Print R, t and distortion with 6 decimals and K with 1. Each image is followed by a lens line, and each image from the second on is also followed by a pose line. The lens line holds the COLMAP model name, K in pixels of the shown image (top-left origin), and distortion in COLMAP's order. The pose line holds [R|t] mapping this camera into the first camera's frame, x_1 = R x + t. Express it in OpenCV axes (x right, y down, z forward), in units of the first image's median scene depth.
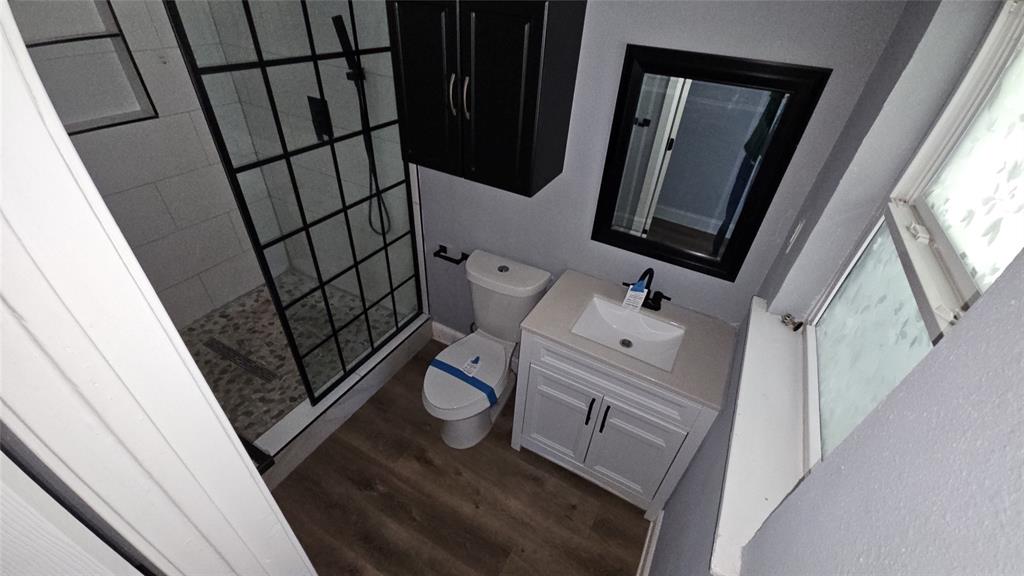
lens RADIAL K [[417.1, 0, 512.4], [0, 417.1, 288.6], [0, 0, 1]] dist [-0.002545, -0.002168]
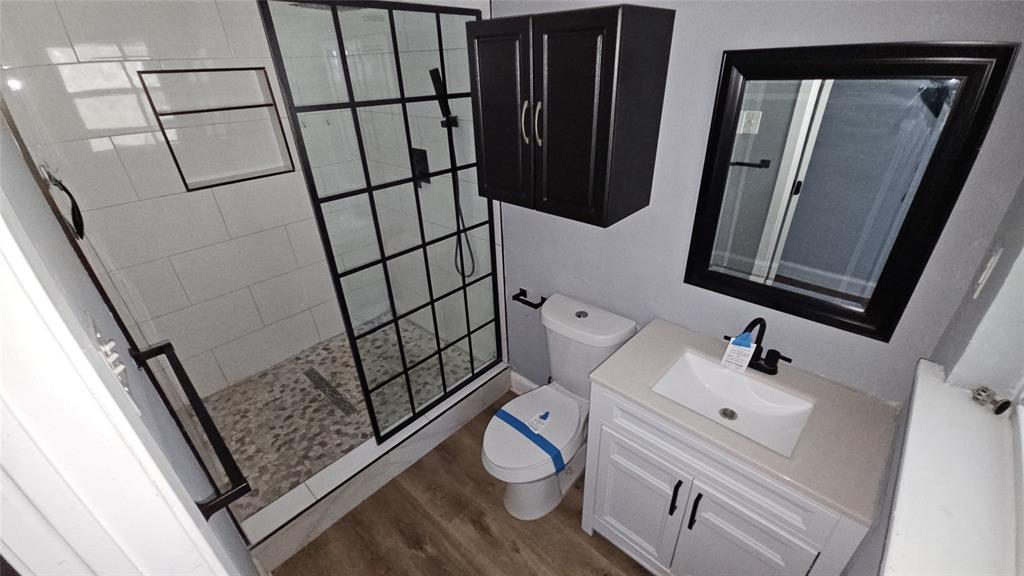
lens RADIAL K [[417.1, 0, 510.6], [0, 417.1, 286.5], [0, 0, 1]] dist [-0.002545, -0.002168]
pose [[0.964112, 0.037976, -0.262767, 0.069407], [-0.077485, 0.986876, -0.141672, 0.034969], [0.253939, 0.156948, 0.954402, 0.103459]]
